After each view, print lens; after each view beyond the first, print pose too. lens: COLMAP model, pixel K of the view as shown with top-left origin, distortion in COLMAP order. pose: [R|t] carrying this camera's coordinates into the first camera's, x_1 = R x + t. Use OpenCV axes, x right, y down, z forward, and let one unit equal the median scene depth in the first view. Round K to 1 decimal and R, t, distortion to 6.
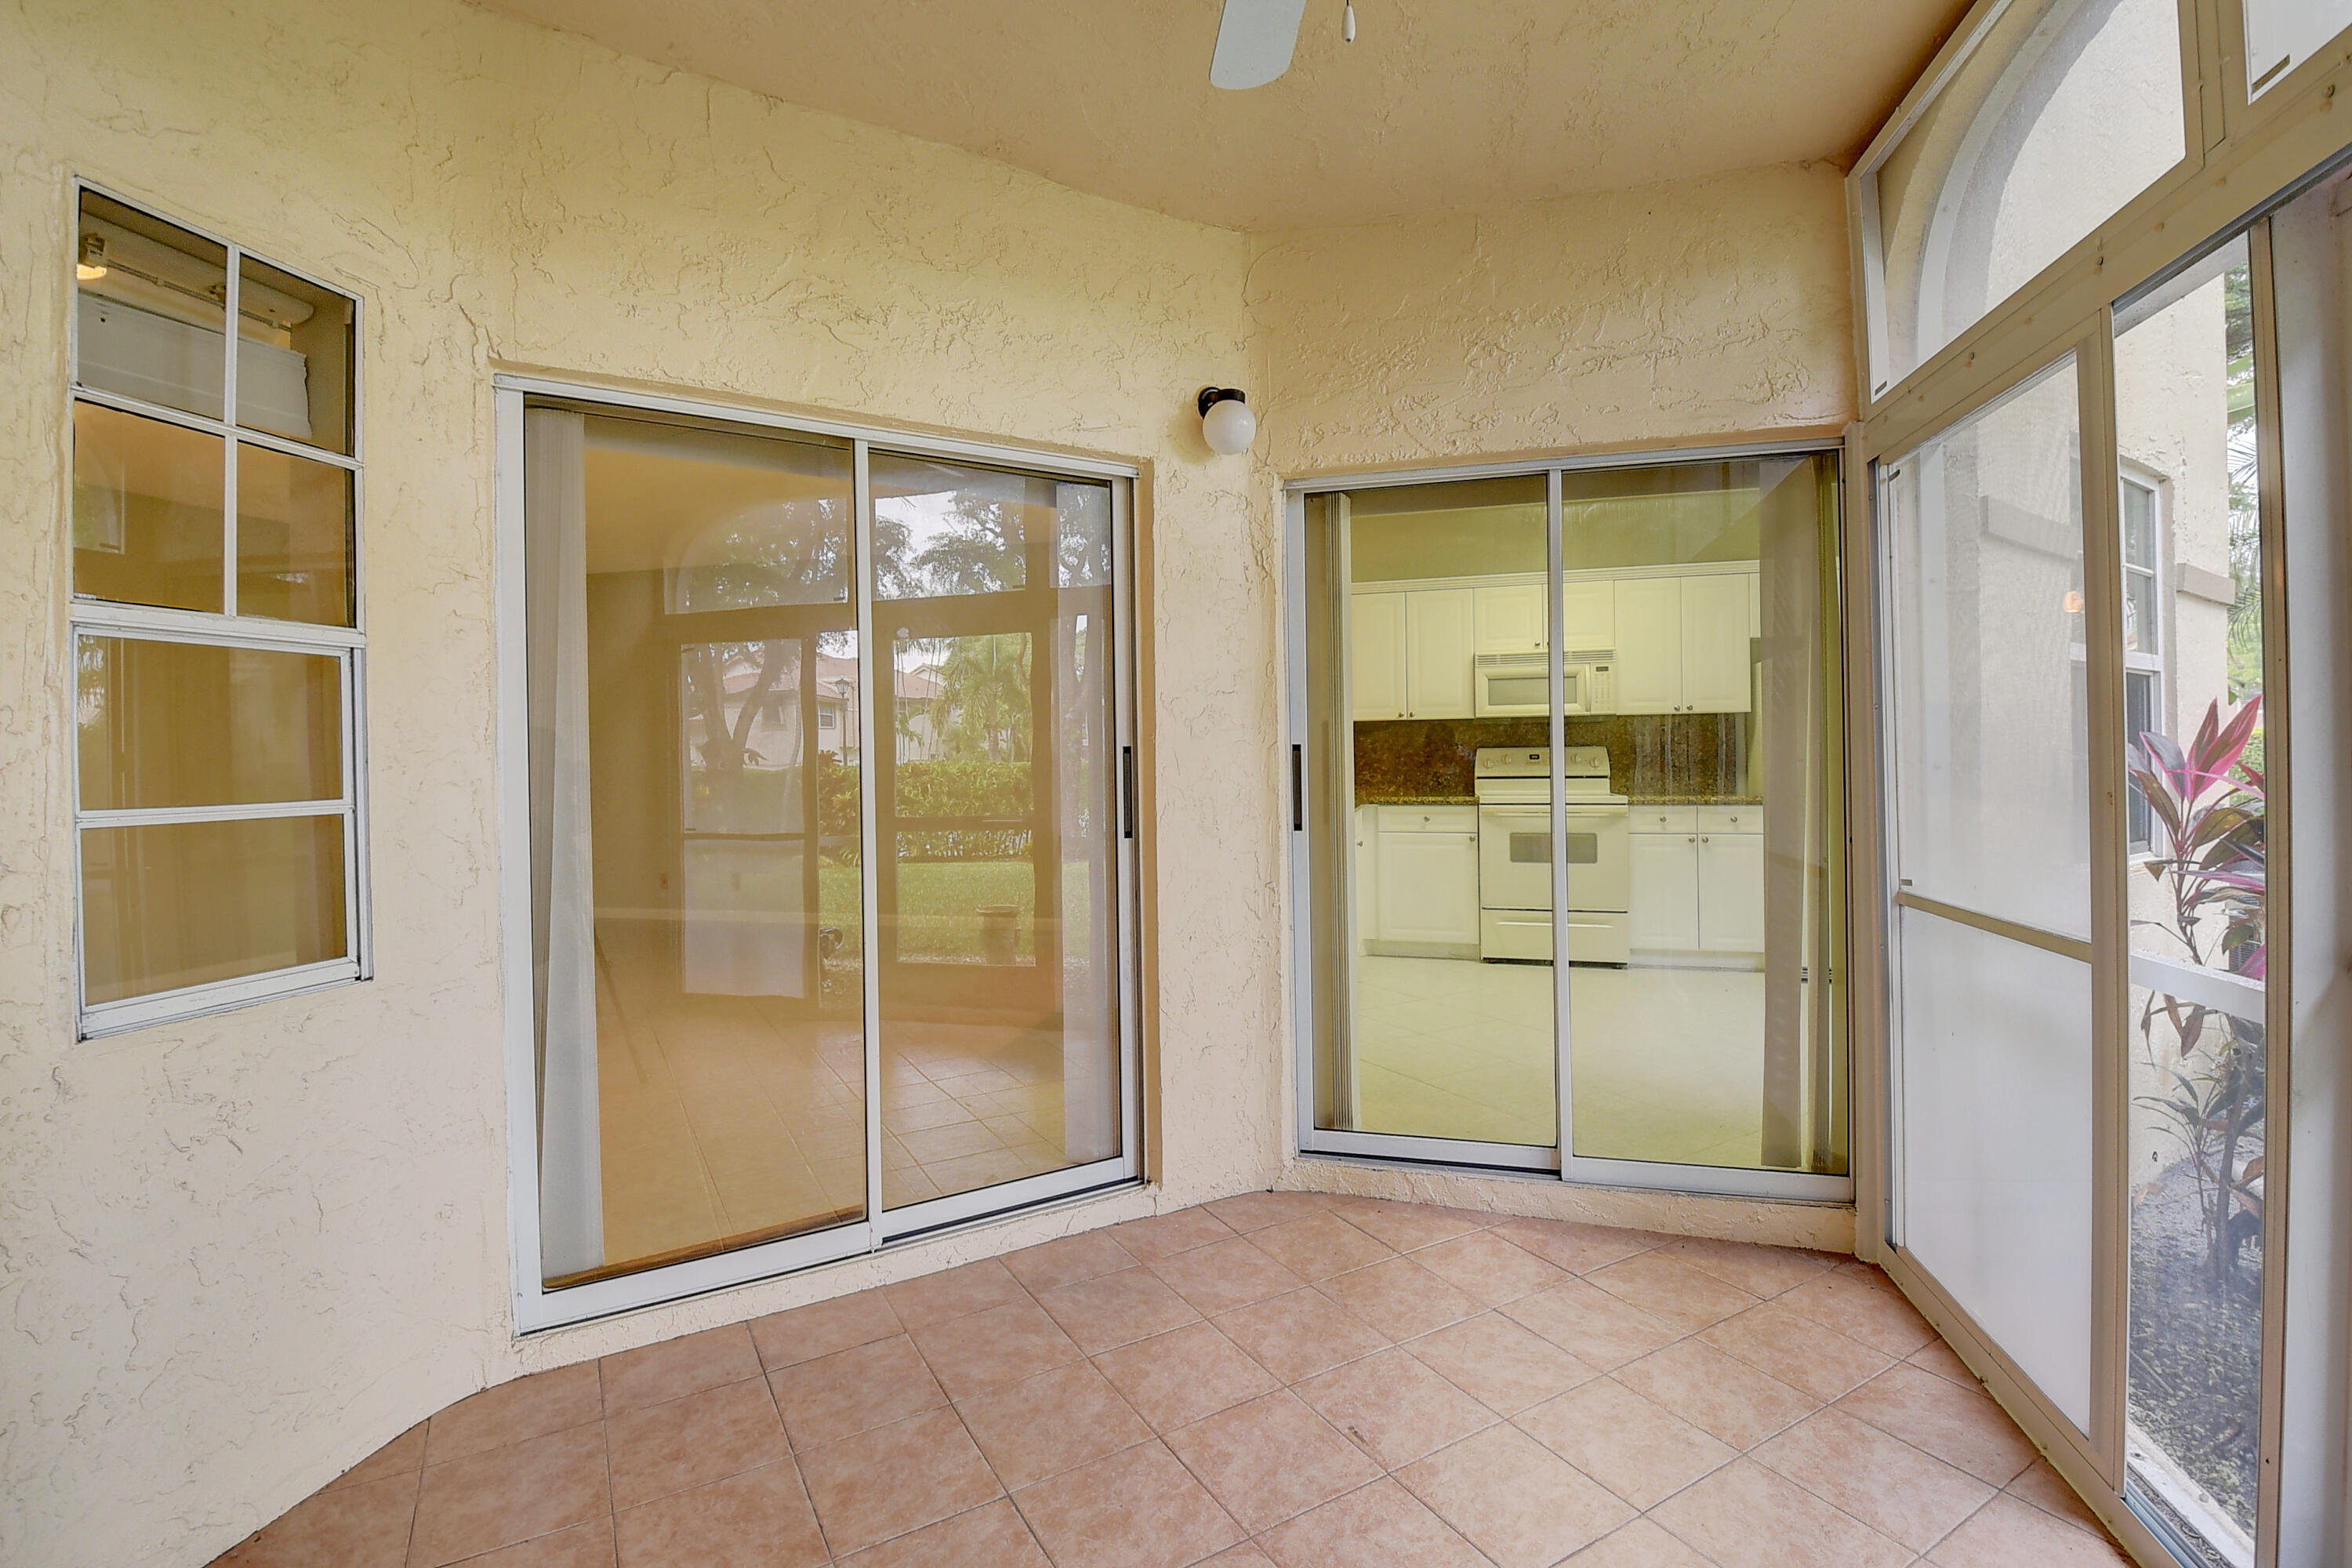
lens RADIAL K [[1046.6, 0, 1173.9], [0, 1046.6, 766.5], [0, 0, 1]] dist [0.026815, -0.030397]
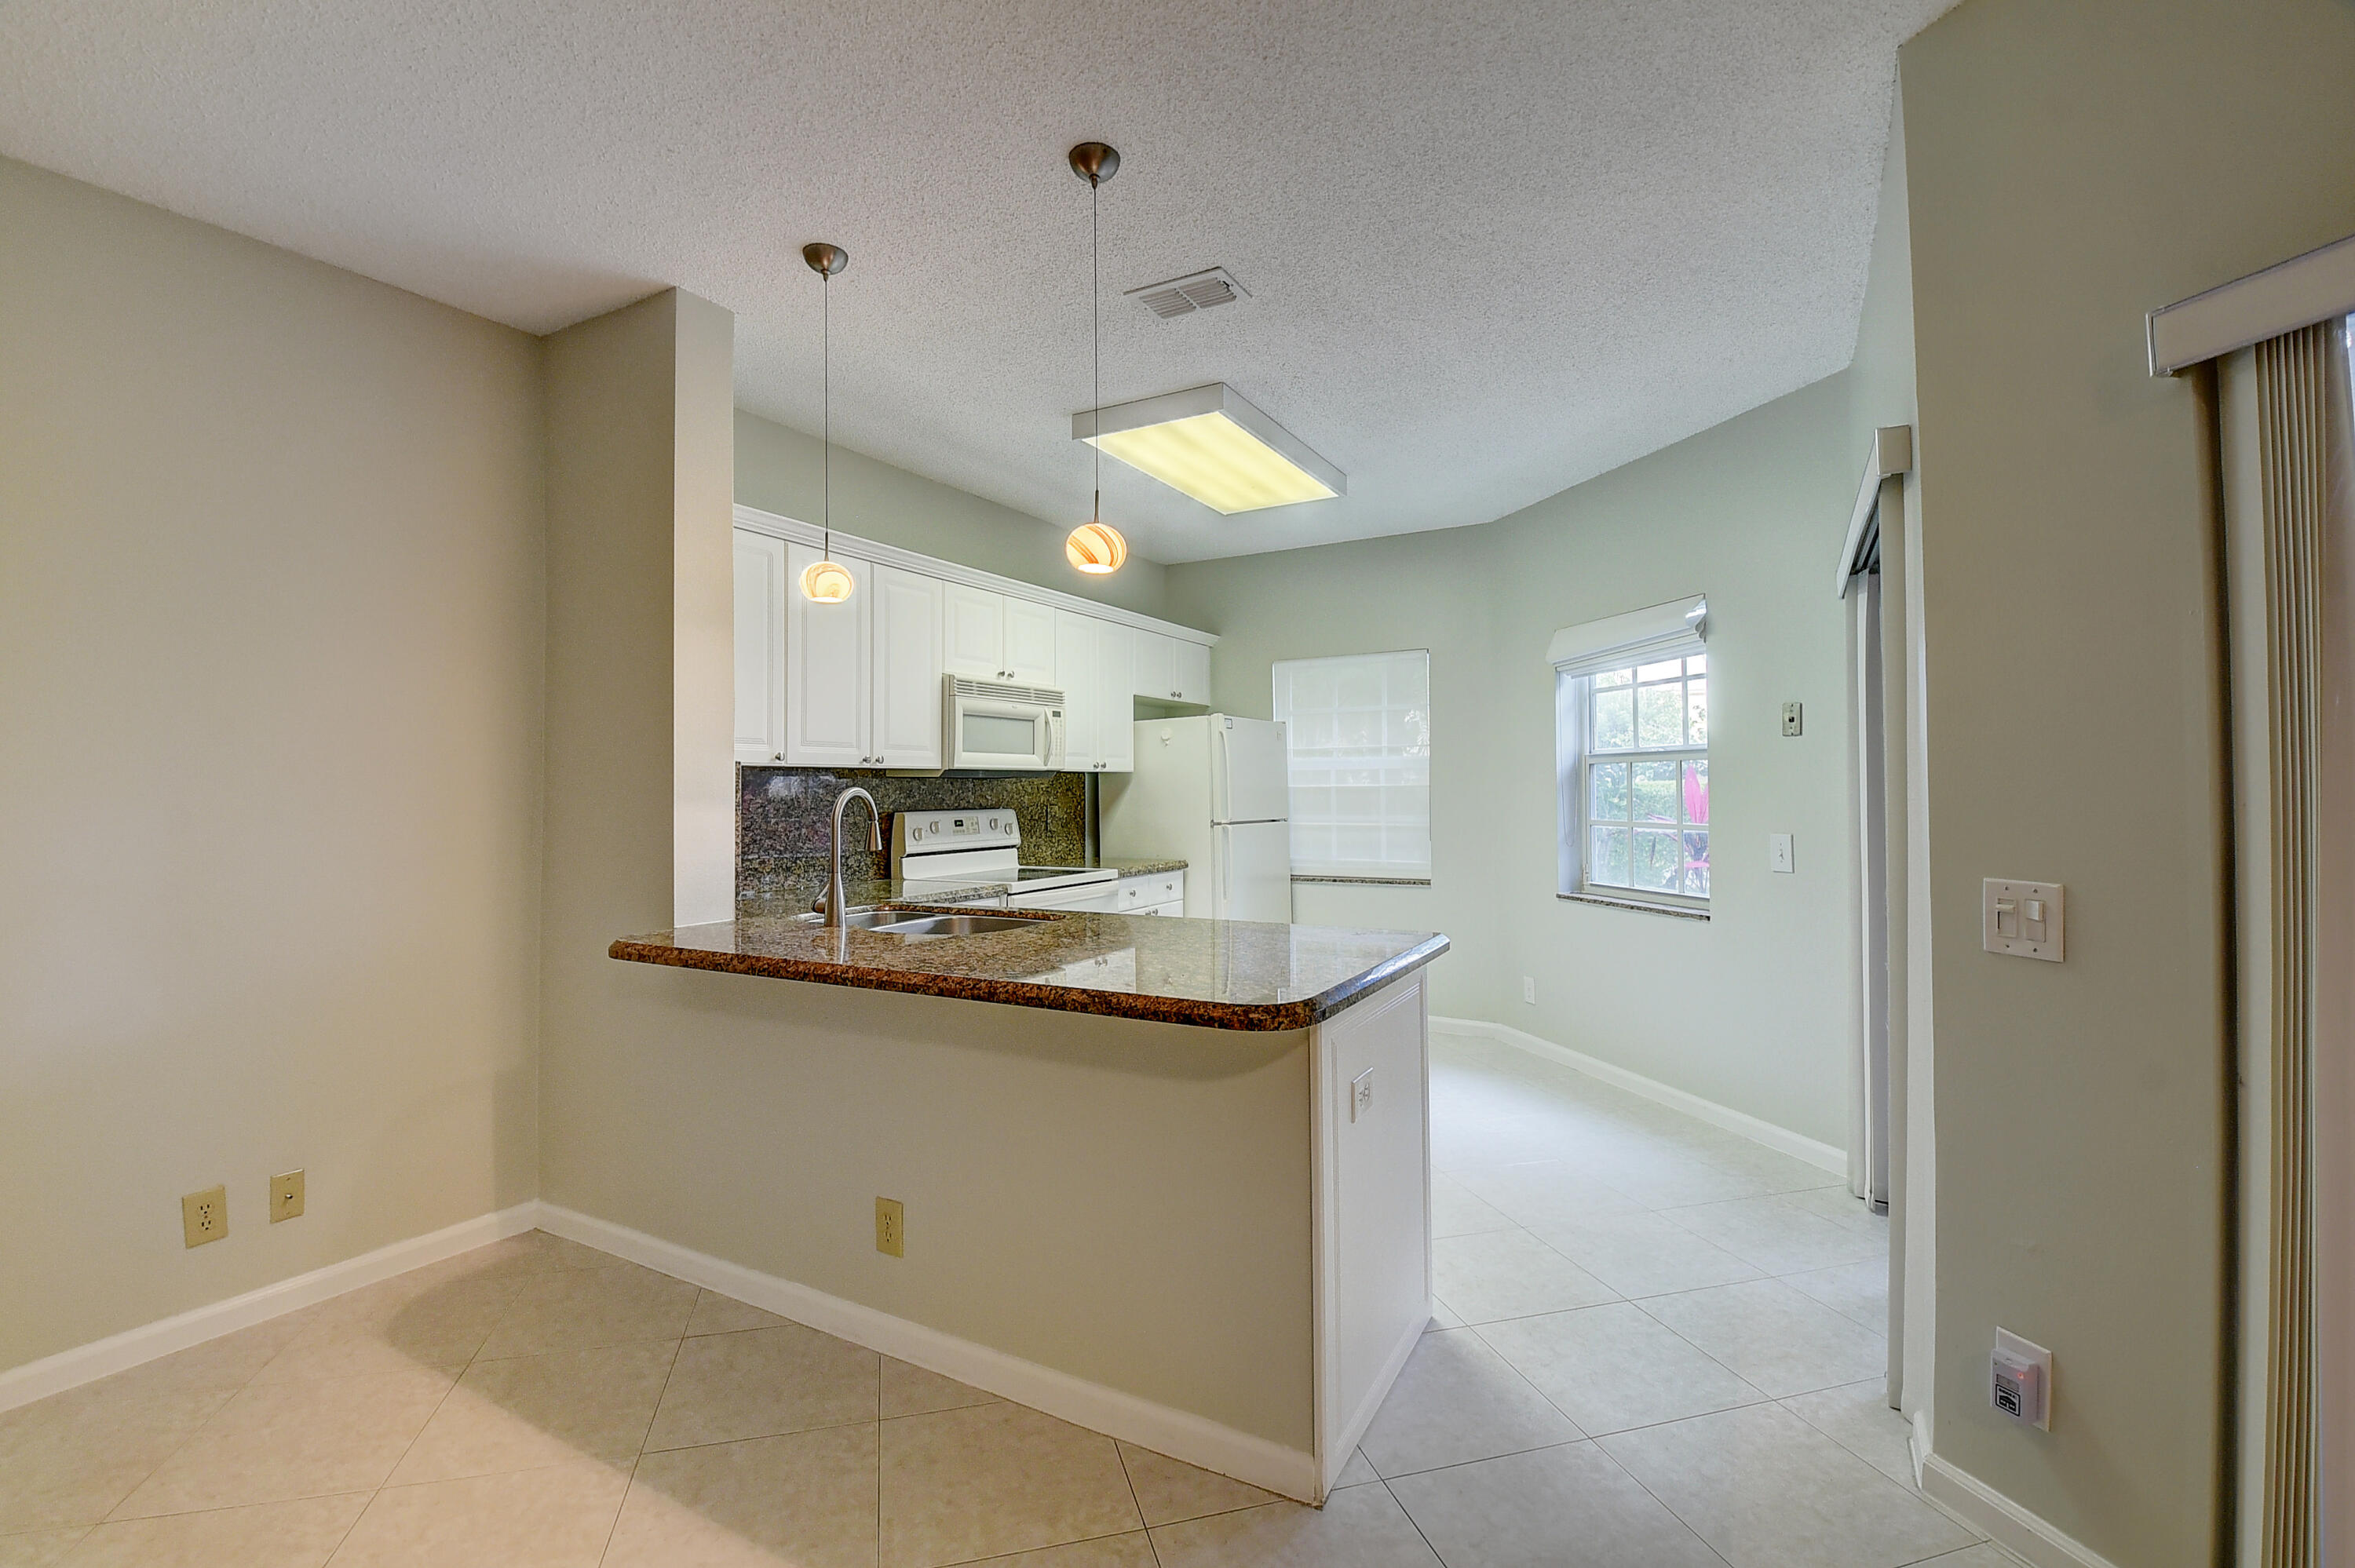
lens RADIAL K [[1045.2, 0, 1177.0], [0, 1045.2, 761.6], [0, 0, 1]] dist [0.027116, -0.026142]
pose [[0.269755, 0.035270, 0.962283, -0.349221], [0.005433, 0.999257, -0.038149, -0.024961], [-0.962914, 0.015519, 0.269364, 0.701511]]
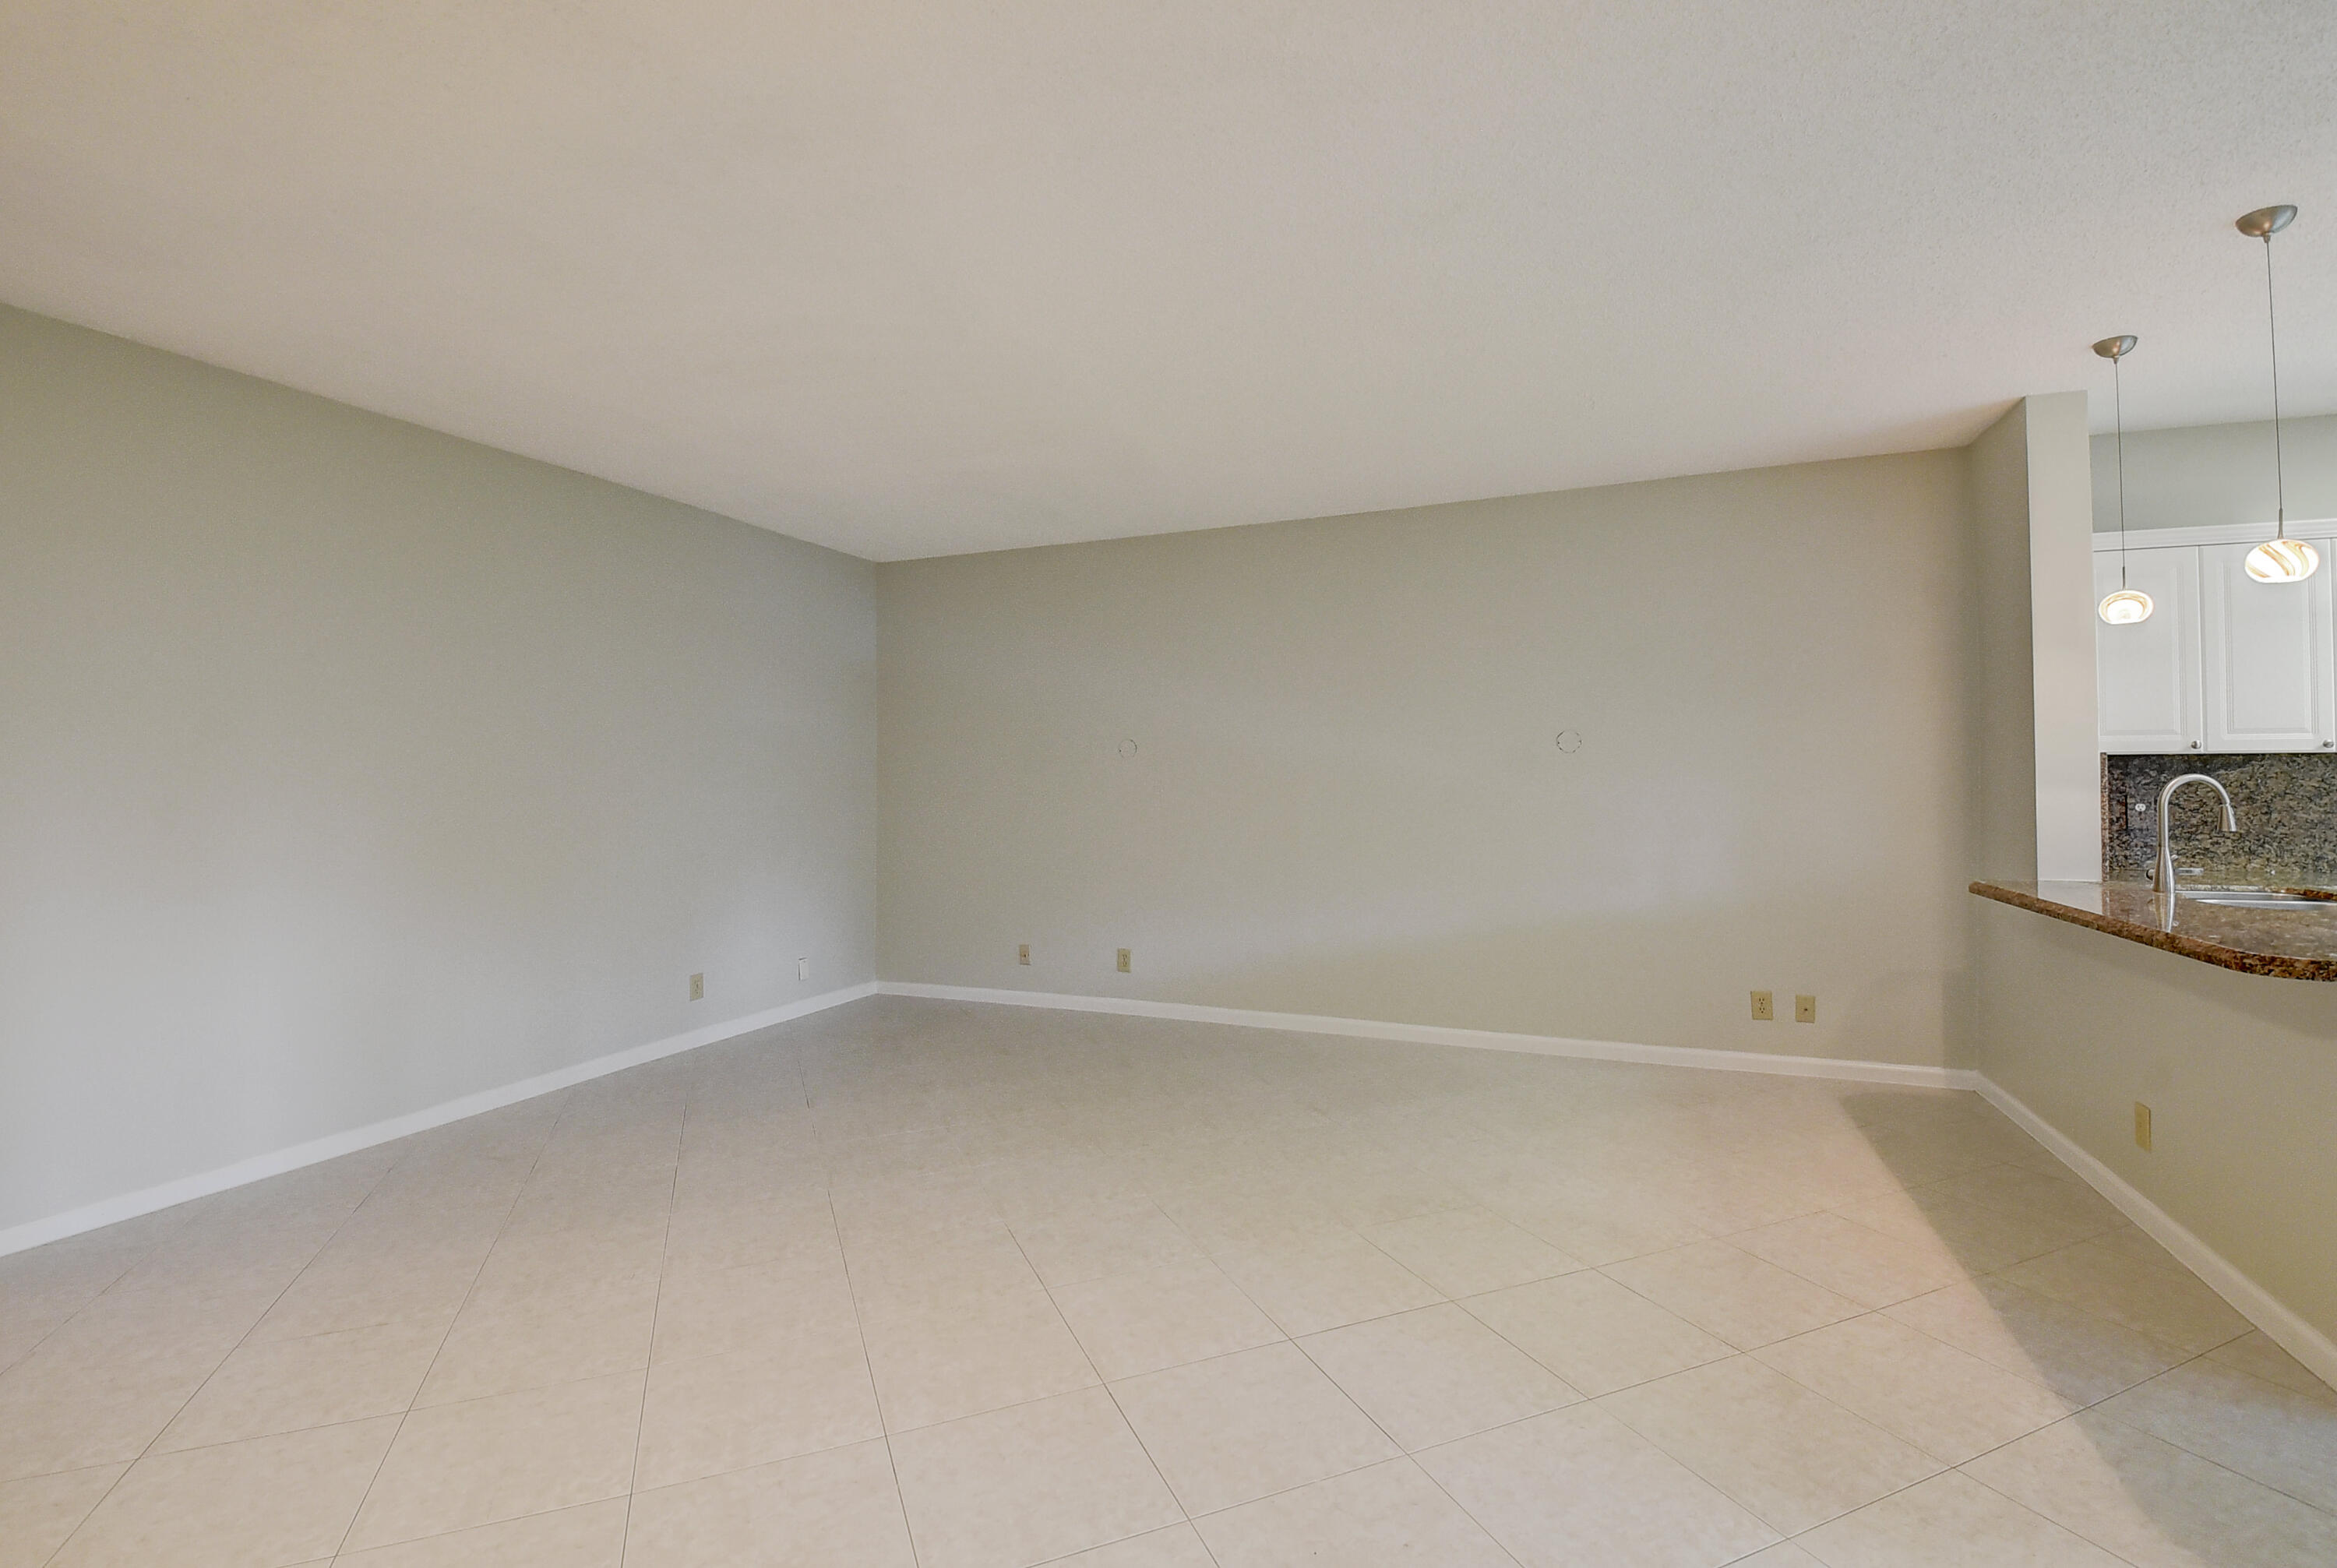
lens RADIAL K [[1023.9, 0, 1138.1], [0, 1023.9, 762.9], [0, 0, 1]] dist [-0.000906, -0.012760]
pose [[0.986502, 0.006684, -0.163616, -0.380544], [-0.009448, 0.999825, -0.016121, -0.024069], [0.163479, 0.017449, 0.986392, 0.354192]]
